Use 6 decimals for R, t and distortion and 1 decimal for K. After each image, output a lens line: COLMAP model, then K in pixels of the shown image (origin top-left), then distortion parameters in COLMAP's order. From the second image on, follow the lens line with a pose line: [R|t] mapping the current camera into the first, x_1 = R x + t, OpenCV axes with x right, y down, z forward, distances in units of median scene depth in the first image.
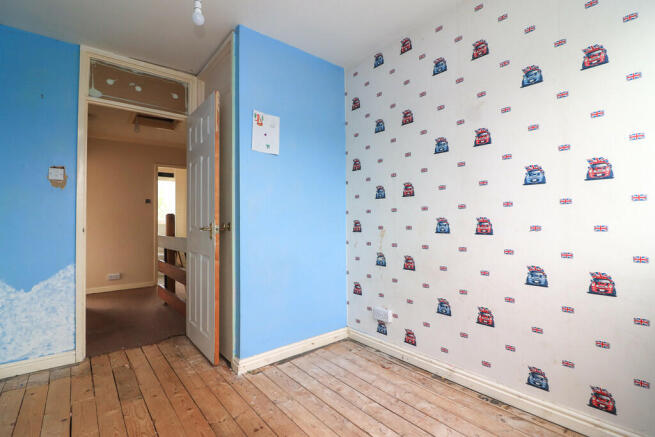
lens RADIAL K [[310.7, 0, 326.9], [0, 310.7, 218.7], [0, 0, 1]] dist [-0.003087, -0.001428]
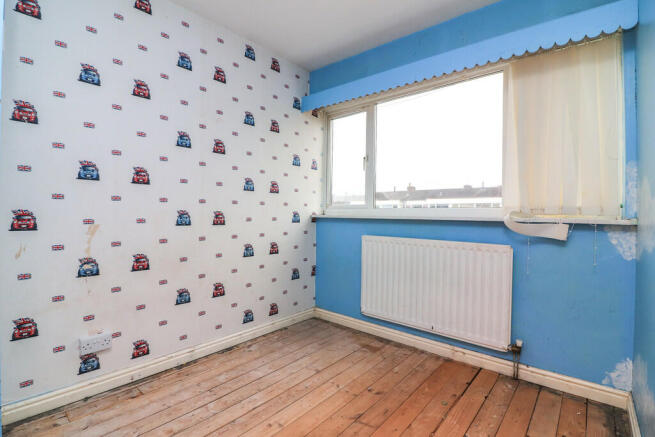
lens RADIAL K [[310.7, 0, 325.1], [0, 310.7, 221.0], [0, 0, 1]] dist [-0.003087, -0.001428]
pose [[-0.178095, -0.002634, 0.984010, -0.737018], [-0.007513, 0.999971, 0.001316, 0.026736], [-0.983985, -0.007159, -0.178110, 0.723312]]
